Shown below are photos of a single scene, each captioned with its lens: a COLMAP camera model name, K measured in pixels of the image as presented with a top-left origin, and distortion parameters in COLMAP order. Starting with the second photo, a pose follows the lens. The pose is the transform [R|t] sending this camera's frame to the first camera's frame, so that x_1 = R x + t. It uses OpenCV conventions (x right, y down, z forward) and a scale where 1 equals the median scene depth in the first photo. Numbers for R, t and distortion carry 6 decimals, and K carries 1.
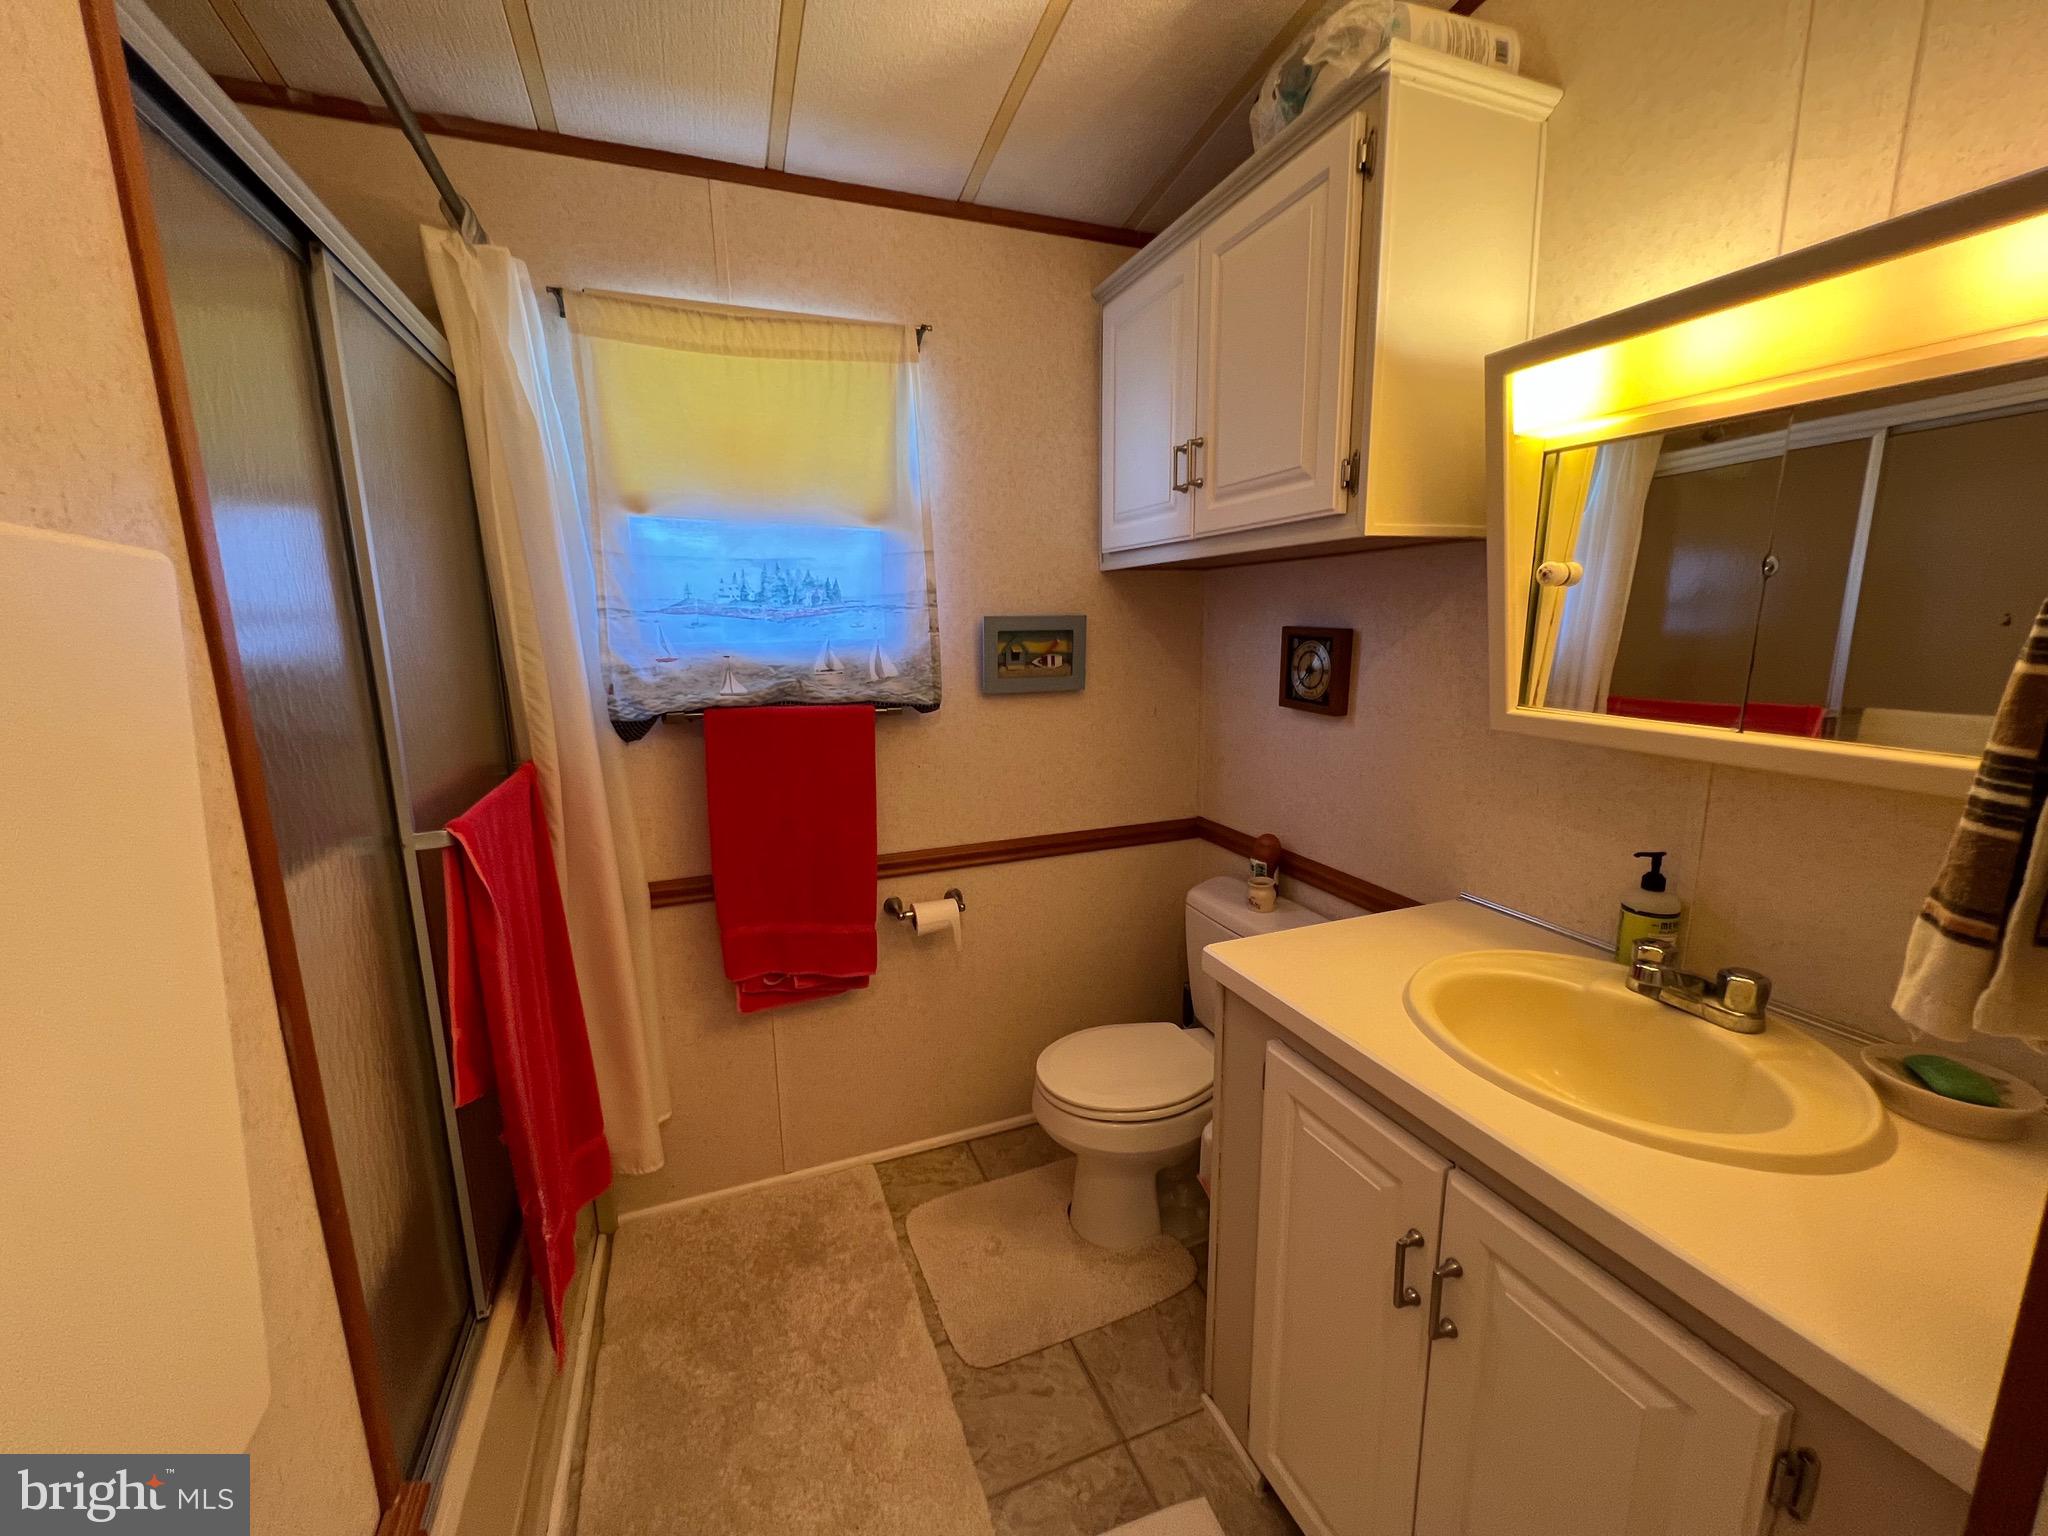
lens RADIAL K [[827.4, 0, 1024.0], [0, 827.4, 768.0], [0, 0, 1]] dist [0.000596, -0.000121]
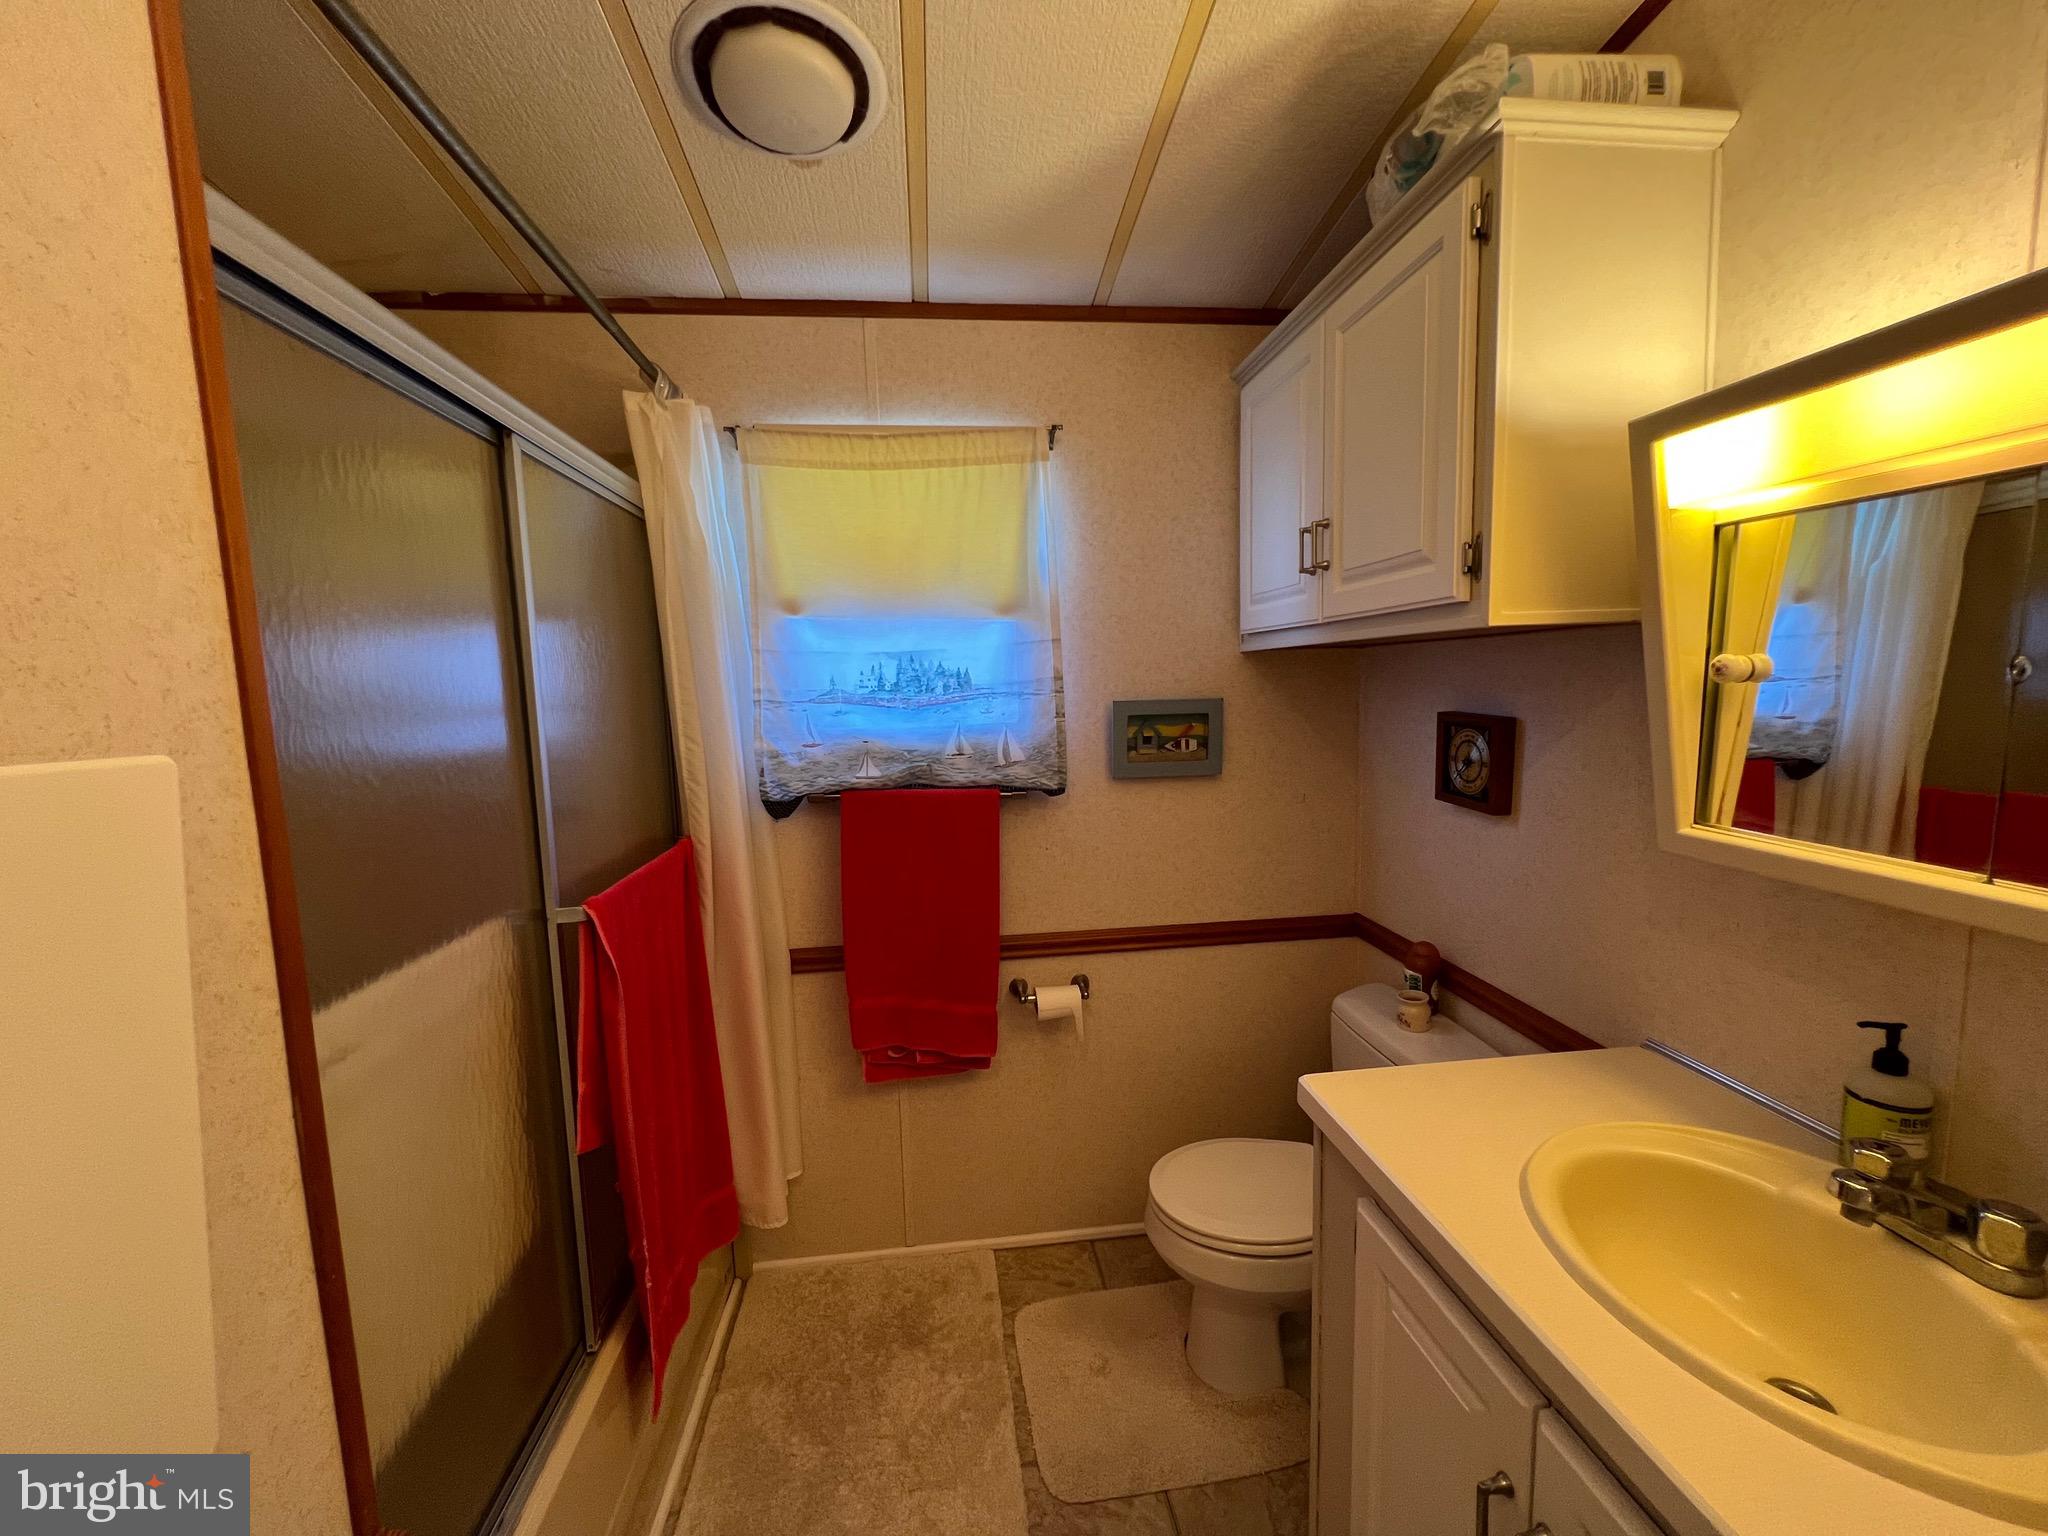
lens RADIAL K [[827.4, 0, 1024.0], [0, 827.4, 768.0], [0, 0, 1]] dist [0.000596, -0.000121]
pose [[0.967065, 0.016558, -0.253991, 0.117066], [-0.033826, 0.997391, -0.063771, -0.041091], [0.252272, 0.070262, 0.965102, 0.020271]]
